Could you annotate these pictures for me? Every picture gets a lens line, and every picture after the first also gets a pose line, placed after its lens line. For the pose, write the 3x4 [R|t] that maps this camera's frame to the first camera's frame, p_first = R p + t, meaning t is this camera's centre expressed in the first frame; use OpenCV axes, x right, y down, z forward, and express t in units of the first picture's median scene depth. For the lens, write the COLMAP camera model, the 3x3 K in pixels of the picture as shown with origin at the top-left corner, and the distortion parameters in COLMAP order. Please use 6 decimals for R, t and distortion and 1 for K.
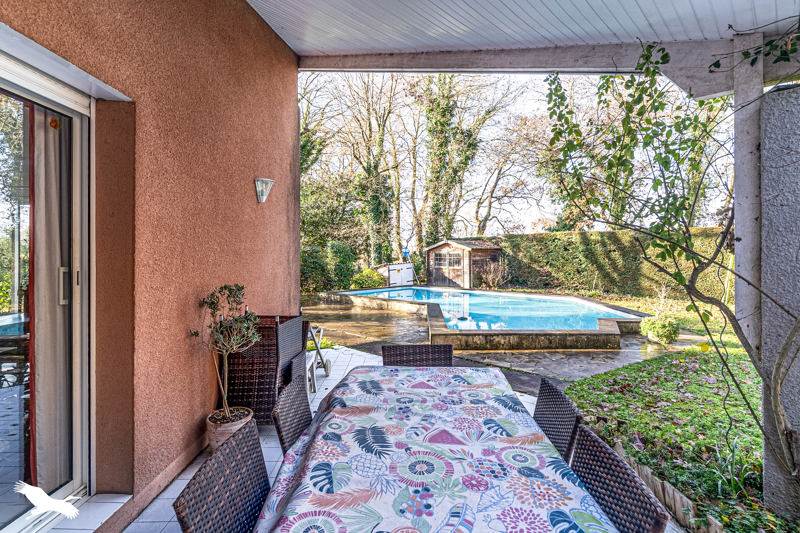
lens RADIAL K [[388.7, 0, 395.7], [0, 388.7, 265.1], [0, 0, 1]] dist [-0.001186, 0.000386]
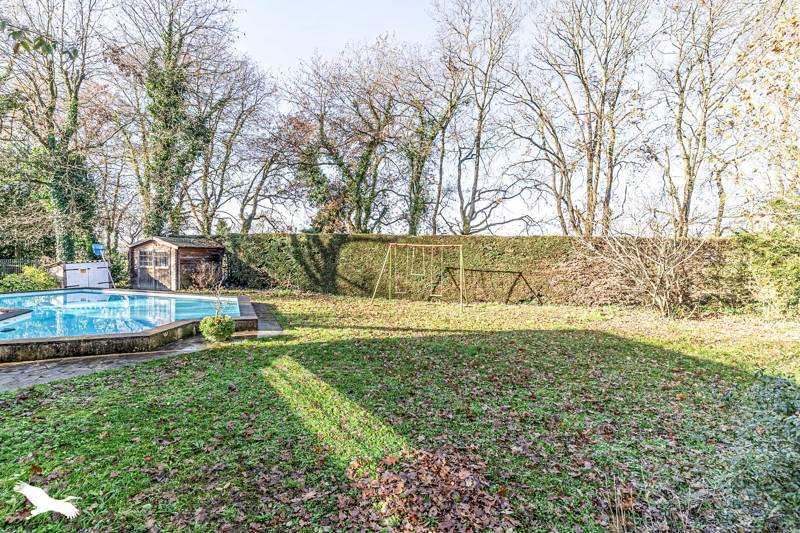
lens RADIAL K [[388.7, 0, 394.0], [0, 388.7, 269.6], [0, 0, 1]] dist [-0.001186, 0.000386]
pose [[0.885436, 0.006306, 0.464719, 0.212416], [-0.010629, 0.999921, 0.006682, 0.000043], [-0.464640, -0.010856, 0.885433, -0.042845]]
